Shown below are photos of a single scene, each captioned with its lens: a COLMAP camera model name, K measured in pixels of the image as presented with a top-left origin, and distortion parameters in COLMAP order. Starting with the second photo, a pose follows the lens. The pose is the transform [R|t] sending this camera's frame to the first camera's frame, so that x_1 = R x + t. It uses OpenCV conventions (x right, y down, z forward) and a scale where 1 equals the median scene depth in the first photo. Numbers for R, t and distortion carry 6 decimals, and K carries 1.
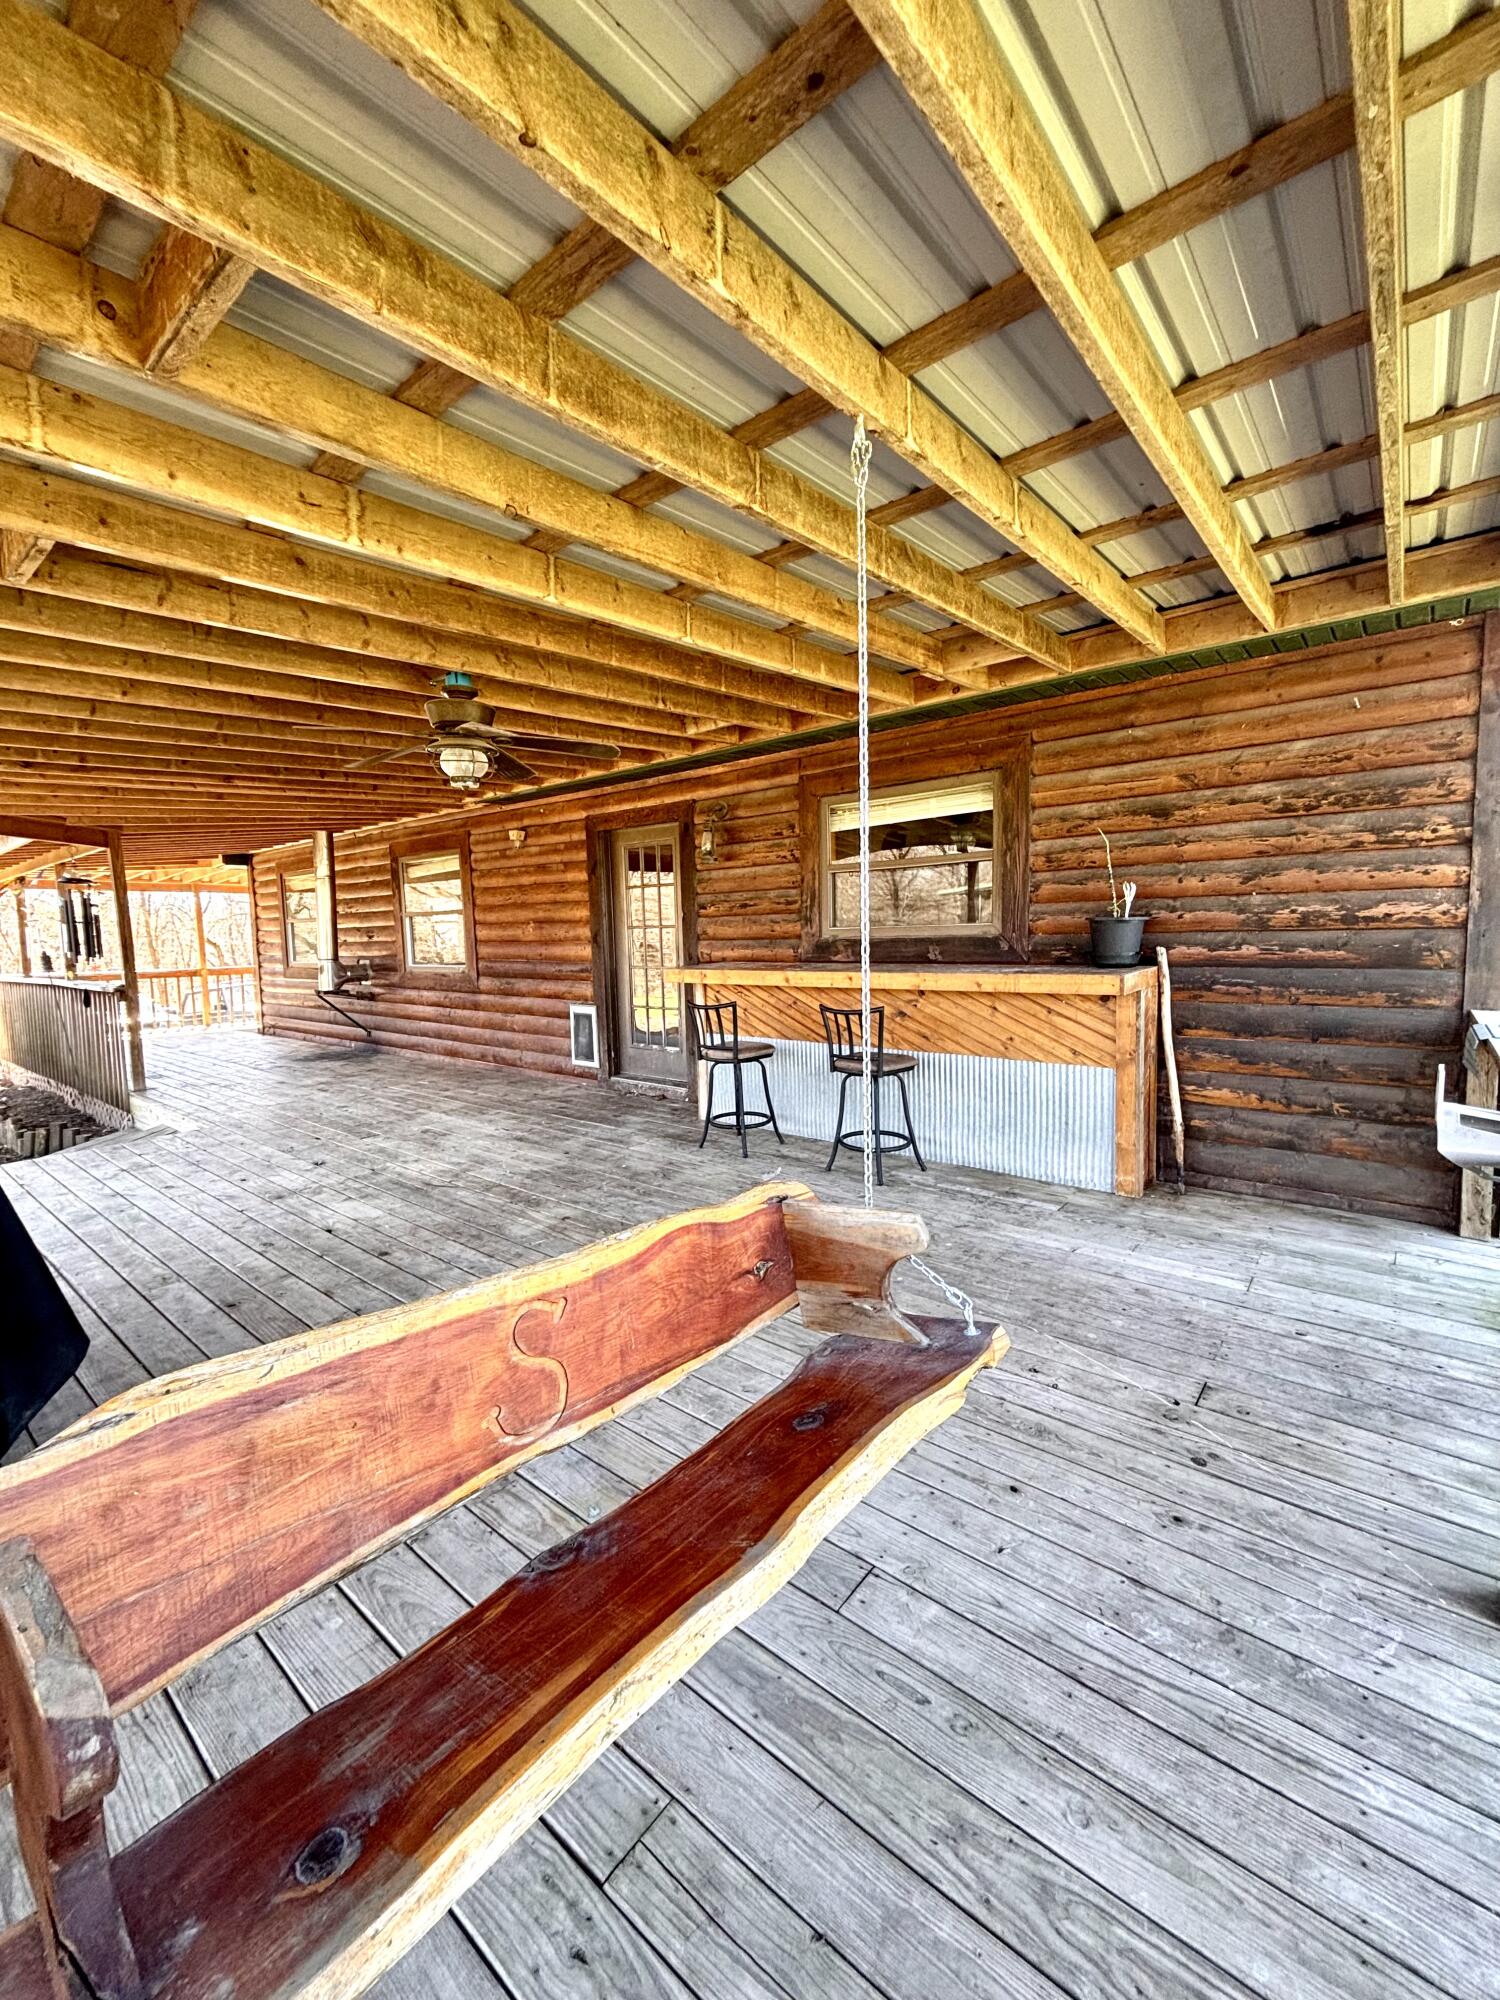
lens RADIAL K [[825.5, 0, 790.3], [0, 825.5, 1000.6], [0, 0, 1]] dist [0.000981, -0.000099]
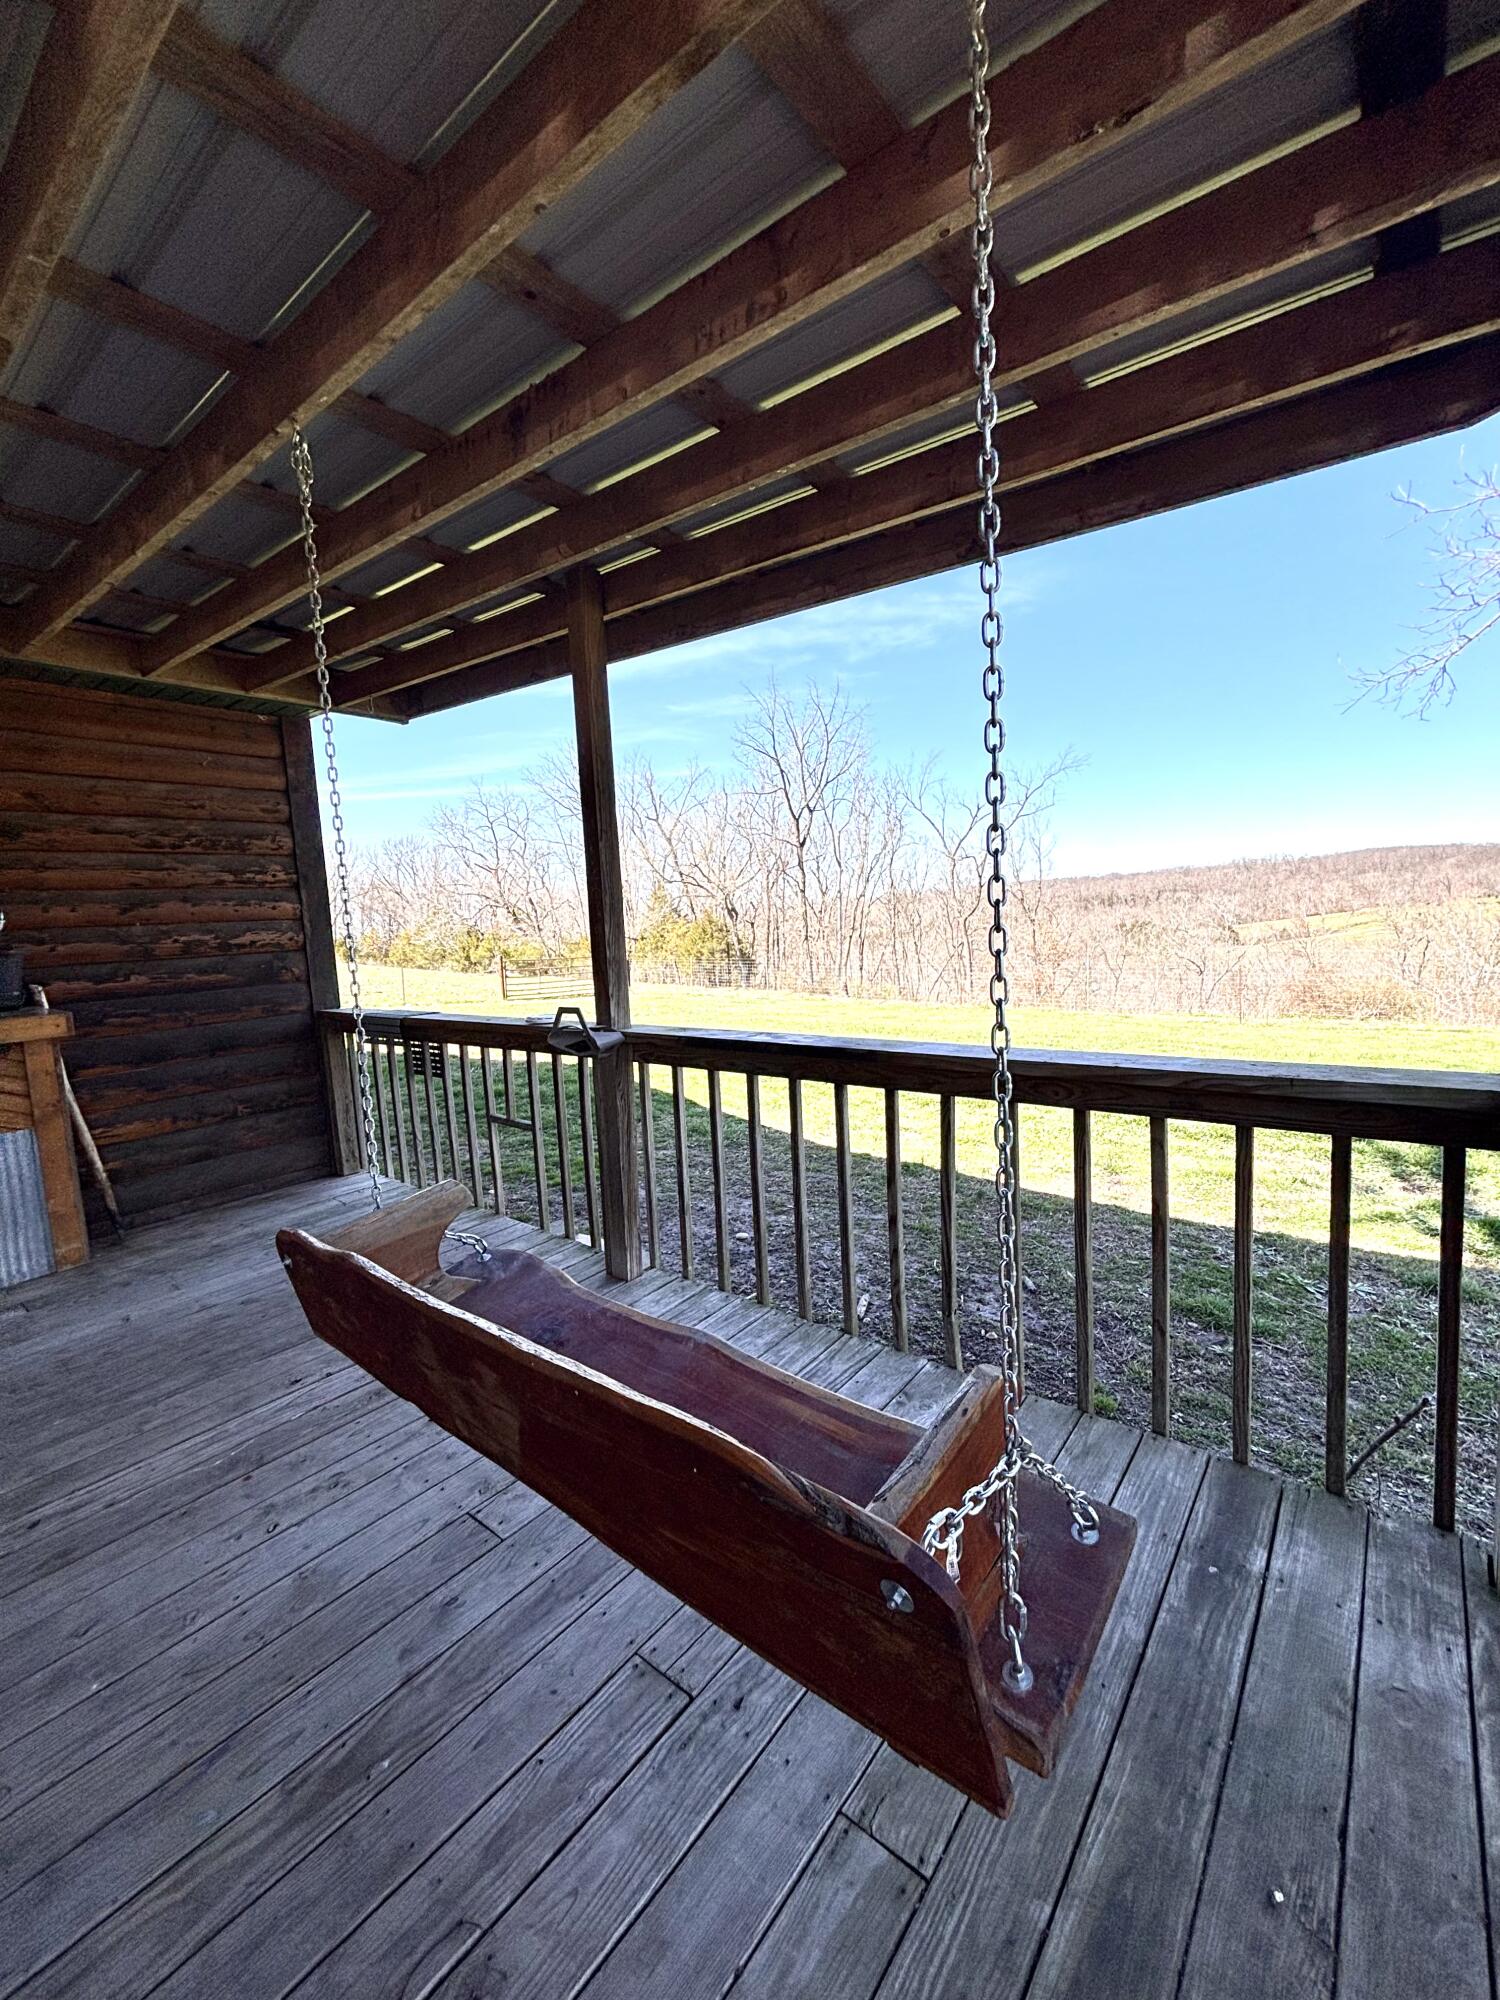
lens RADIAL K [[800.1, 0, 754.4], [0, 800.1, 997.0], [0, 0, 1]] dist [0.001643, -0.000855]
pose [[0.015331, -0.079199, 0.996741, -0.429257], [0.142395, 0.986871, 0.076225, -0.008002], [-0.989691, 0.140762, 0.026407, 0.238408]]
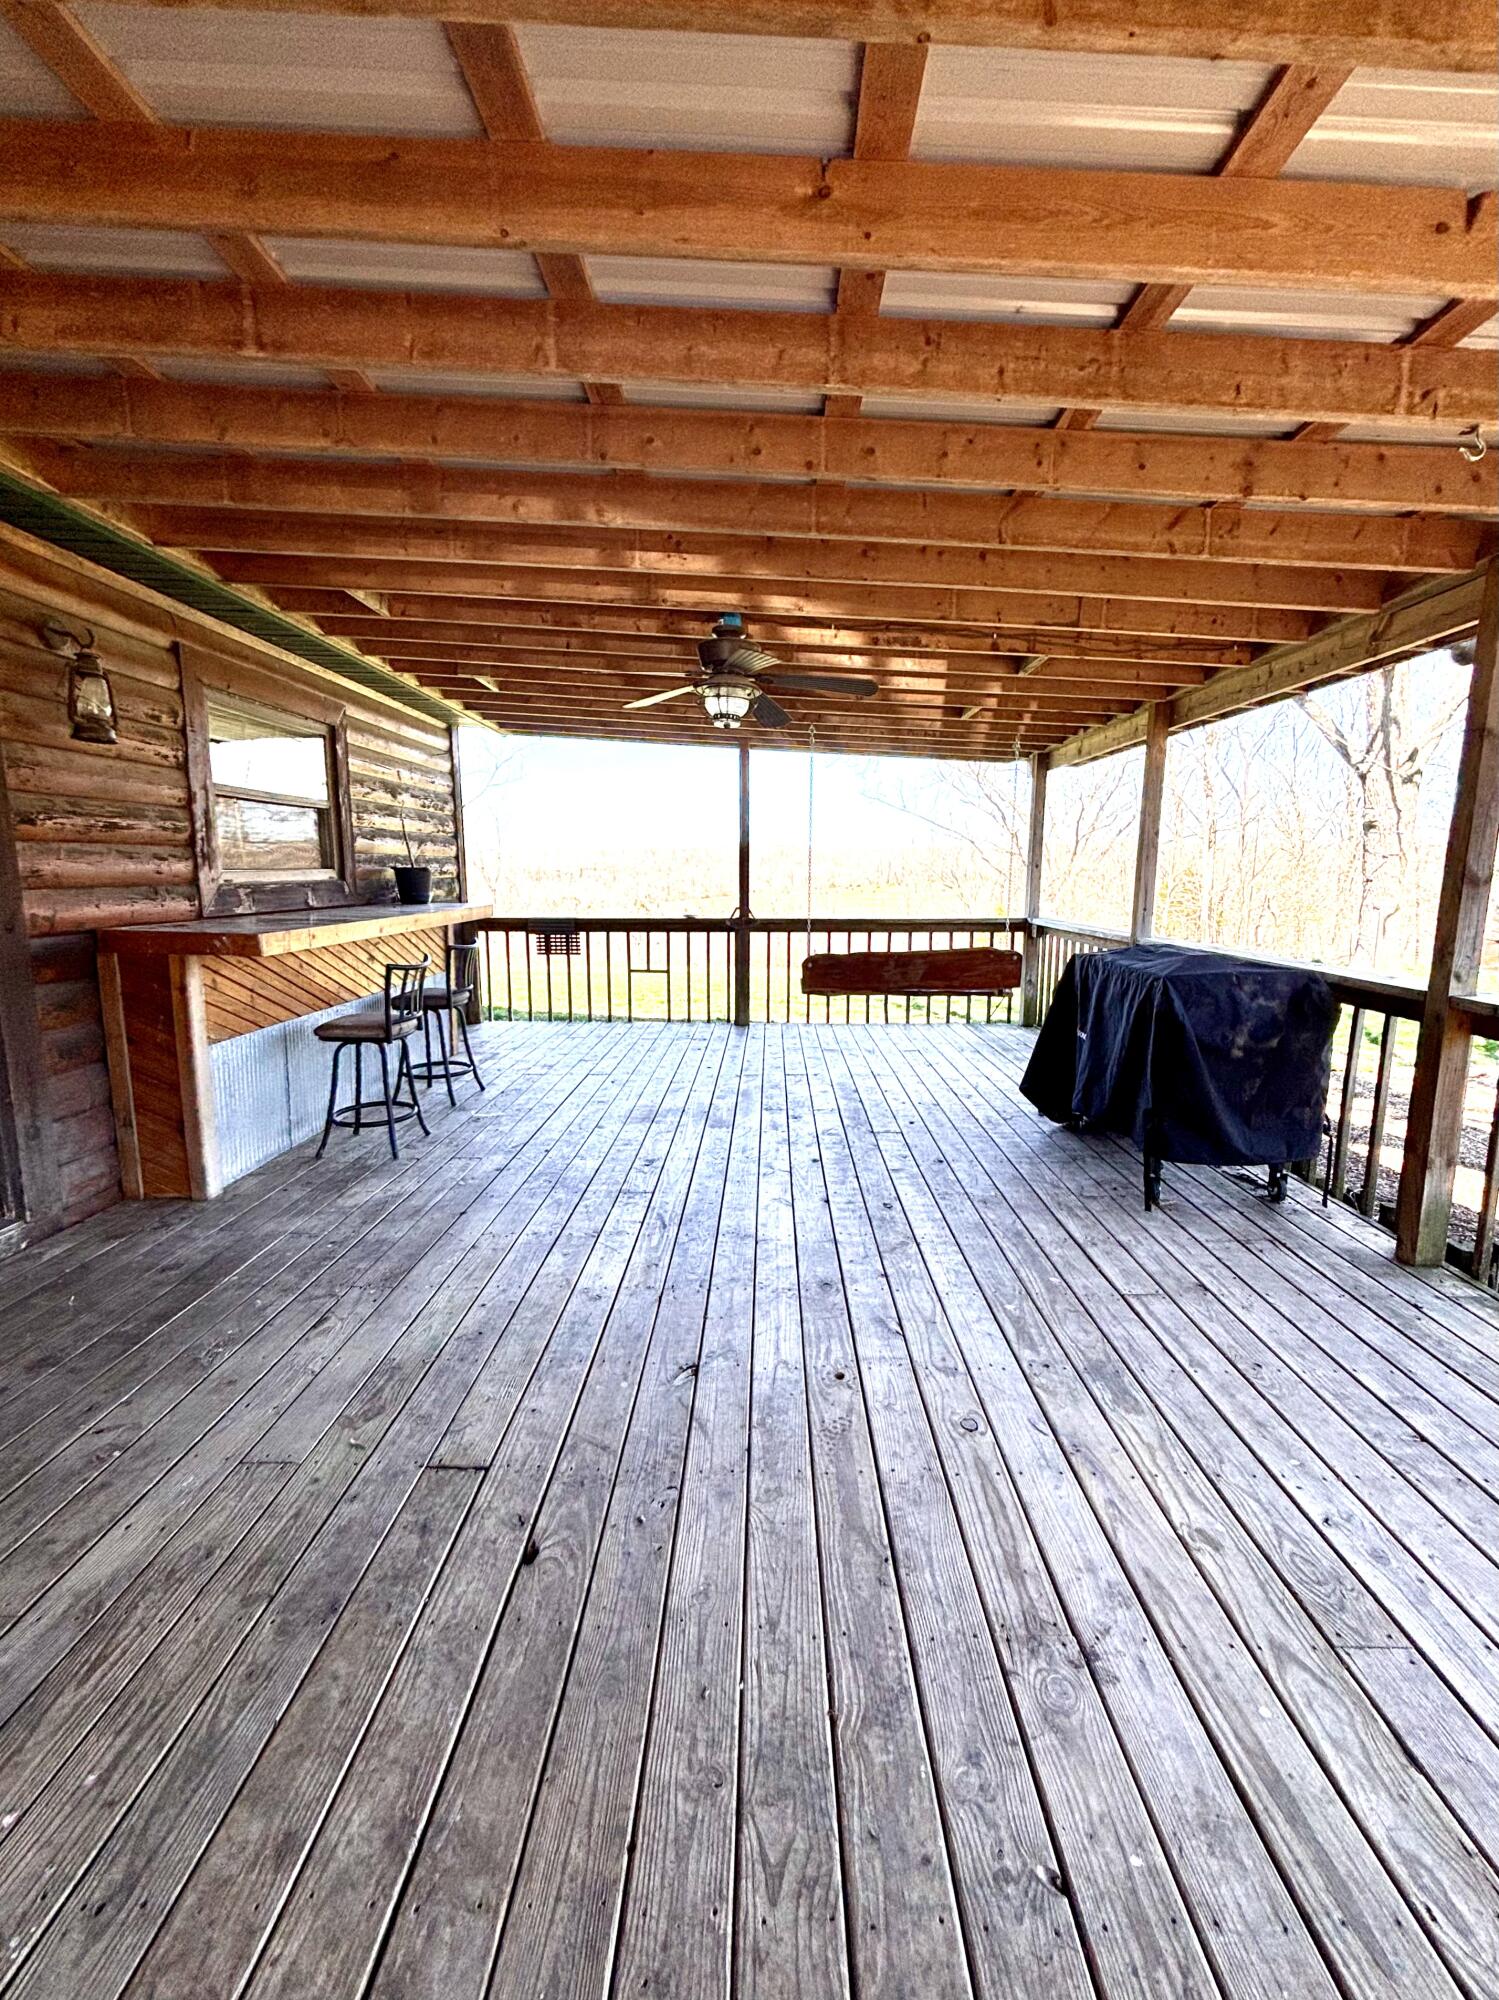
lens RADIAL K [[813.6, 0, 750.6], [0, 813.6, 996.4], [0, 0, 1]] dist [-0.000329, -0.000436]
pose [[-0.594411, -0.098196, 0.798144, -1.075420], [0.090174, 0.978118, 0.187494, -0.093319], [-0.799090, 0.183421, -0.572549, 1.388600]]
